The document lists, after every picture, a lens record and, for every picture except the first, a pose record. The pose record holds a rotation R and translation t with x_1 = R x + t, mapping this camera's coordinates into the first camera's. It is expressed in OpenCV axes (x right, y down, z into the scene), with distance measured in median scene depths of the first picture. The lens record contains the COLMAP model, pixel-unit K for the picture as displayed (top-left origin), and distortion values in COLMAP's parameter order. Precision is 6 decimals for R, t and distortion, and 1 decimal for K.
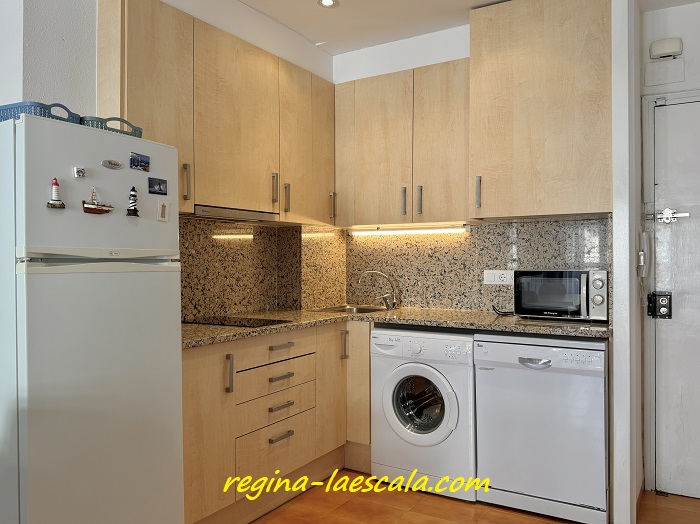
lens RADIAL K [[559.6, 0, 350.0], [0, 559.6, 262.0], [0, 0, 1]] dist [0.015493, -0.003041]
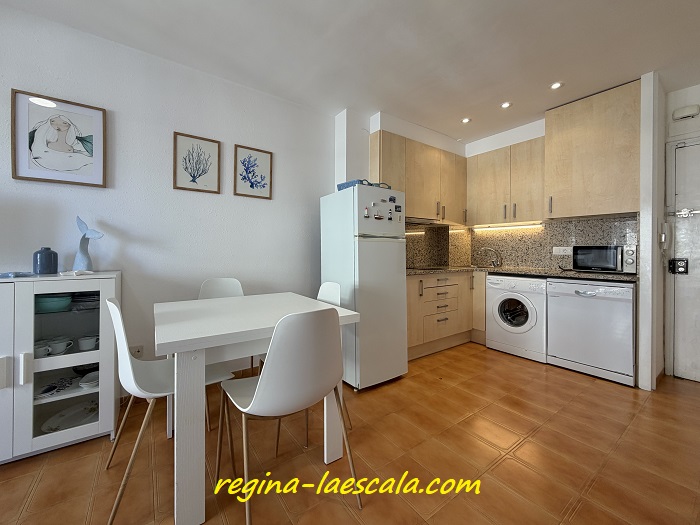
lens RADIAL K [[285.3, 0, 342.0], [0, 285.3, 251.7], [0, 0, 1]] dist [-0.002176, -0.000091]
pose [[0.921273, 0.006182, -0.388867, -0.047370], [-0.005518, 0.999981, 0.002825, 0.036249], [0.388877, -0.000457, 0.921290, -0.179153]]
